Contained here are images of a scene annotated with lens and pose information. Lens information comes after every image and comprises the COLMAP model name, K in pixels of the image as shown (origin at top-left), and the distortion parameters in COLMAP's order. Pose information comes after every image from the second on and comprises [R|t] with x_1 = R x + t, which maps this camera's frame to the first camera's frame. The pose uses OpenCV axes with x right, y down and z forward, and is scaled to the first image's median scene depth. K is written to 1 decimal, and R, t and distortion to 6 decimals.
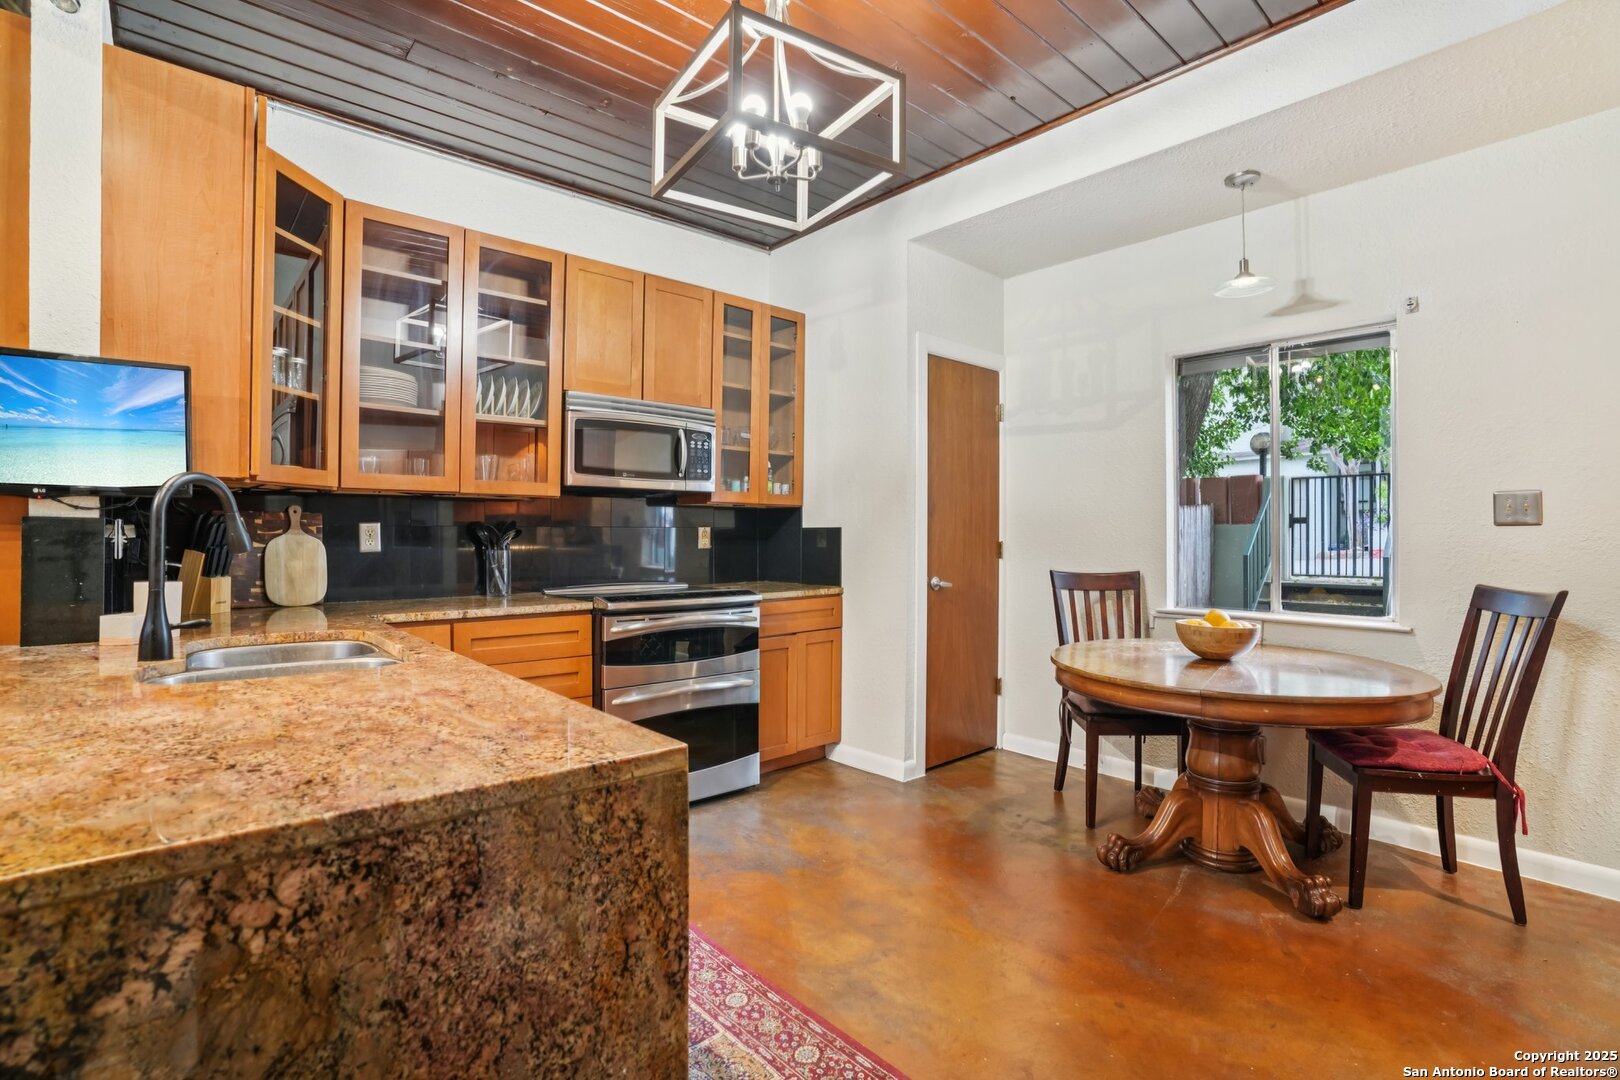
lens RADIAL K [[741.5, 0, 803.6], [0, 741.5, 522.3], [0, 0, 1]] dist [-0.067484, 0.027872]
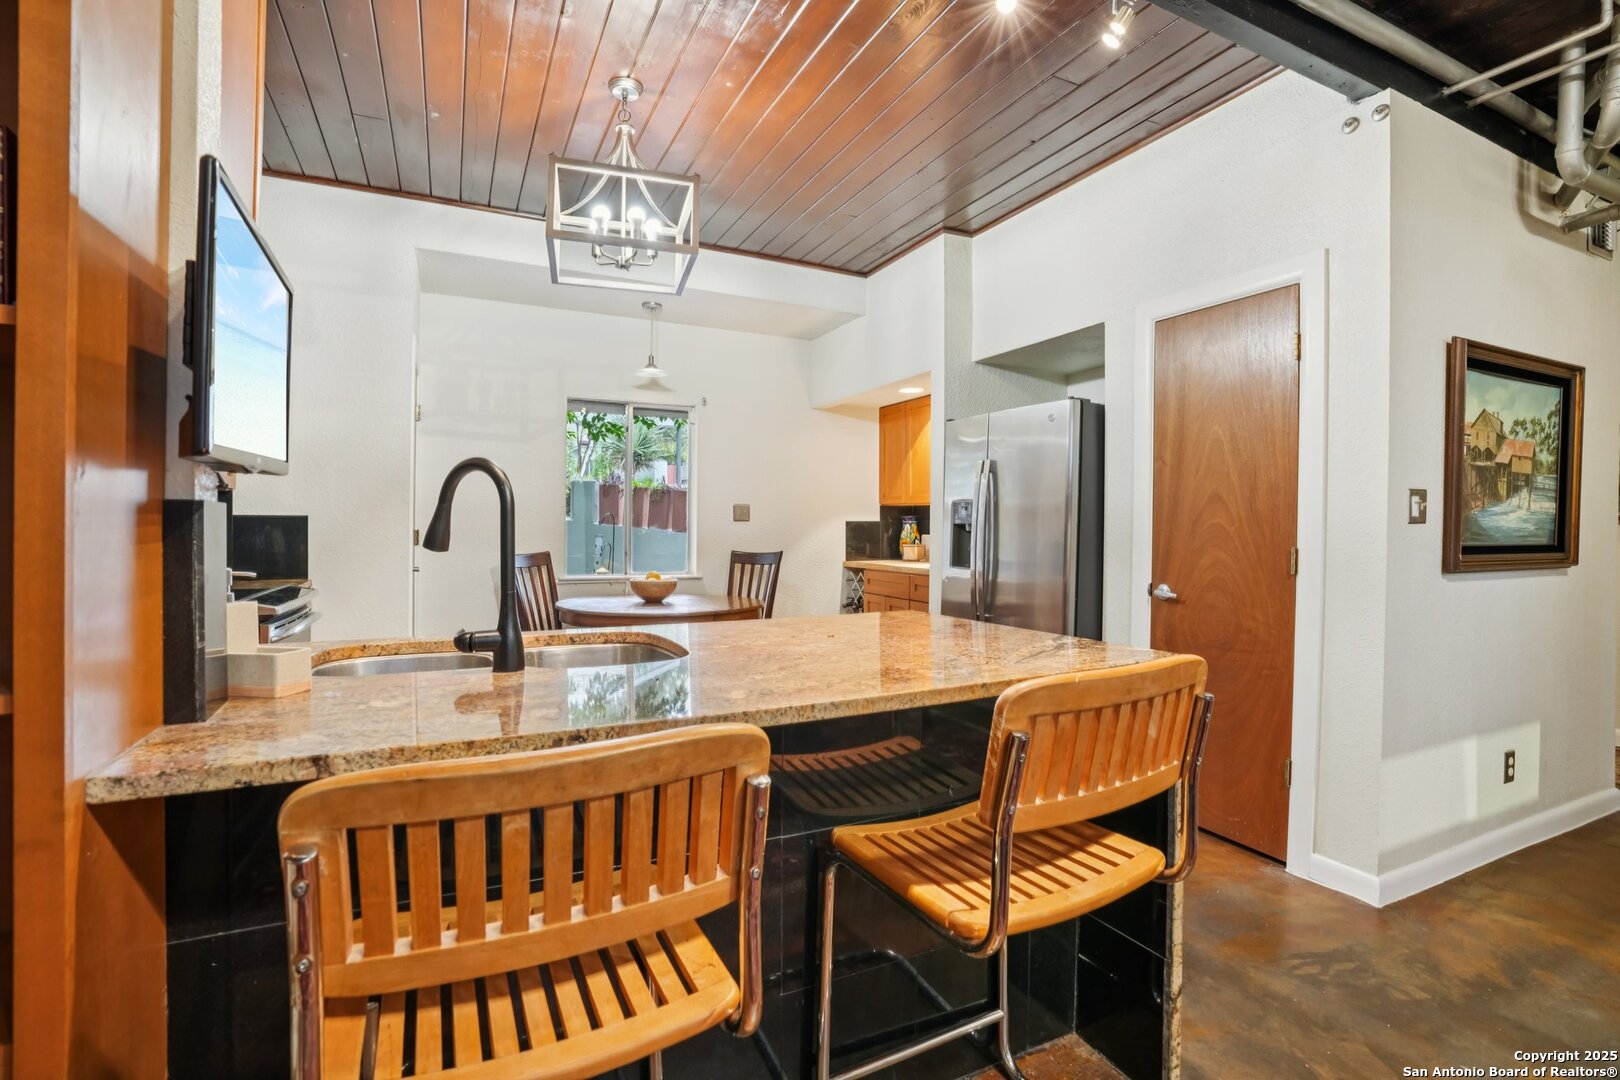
lens RADIAL K [[741.5, 0, 803.6], [0, 741.5, 522.3], [0, 0, 1]] dist [-0.067484, 0.027872]
pose [[0.271269, 0.003519, 0.962497, -0.898950], [-0.021916, 0.999757, 0.002521, -0.001145], [-0.962254, -0.021778, 0.271281, 0.209028]]
